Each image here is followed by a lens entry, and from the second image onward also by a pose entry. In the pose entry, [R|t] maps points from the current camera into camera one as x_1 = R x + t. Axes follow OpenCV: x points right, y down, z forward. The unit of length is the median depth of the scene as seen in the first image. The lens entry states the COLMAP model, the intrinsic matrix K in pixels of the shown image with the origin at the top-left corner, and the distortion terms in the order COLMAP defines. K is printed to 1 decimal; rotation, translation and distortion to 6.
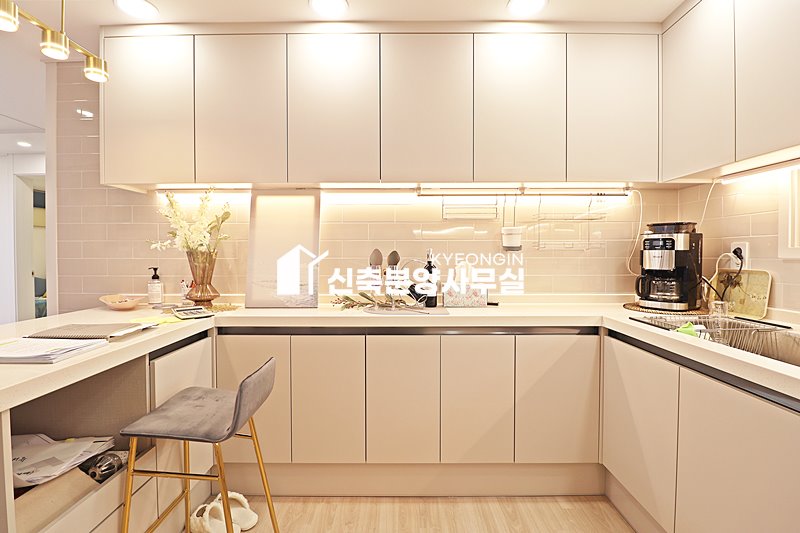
lens RADIAL K [[382.6, 0, 399.2], [0, 382.6, 263.2], [0, 0, 1]] dist [0.025137, -0.012319]
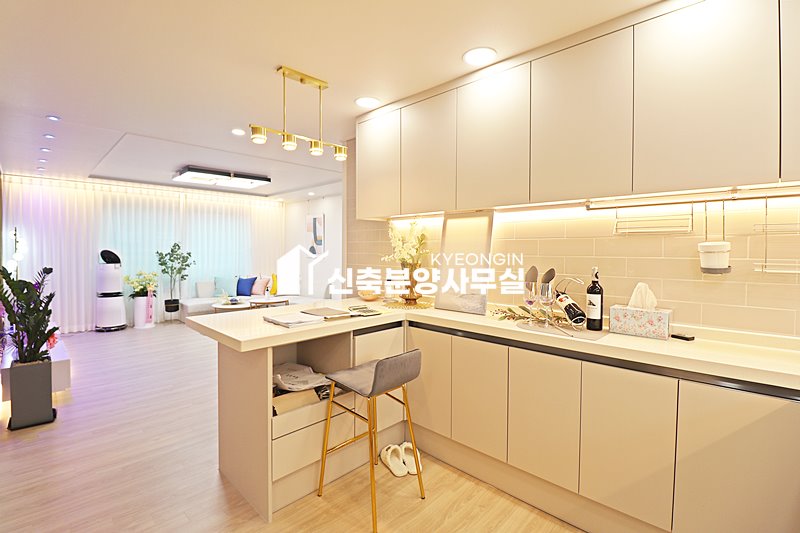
lens RADIAL K [[382.6, 0, 399.2], [0, 382.6, 263.2], [0, 0, 1]] dist [0.025137, -0.012319]
pose [[0.726030, 0.029915, -0.687012, 0.411745], [-0.025263, 0.999539, 0.016826, -0.055449], [0.687199, 0.005140, 0.726451, -0.004420]]
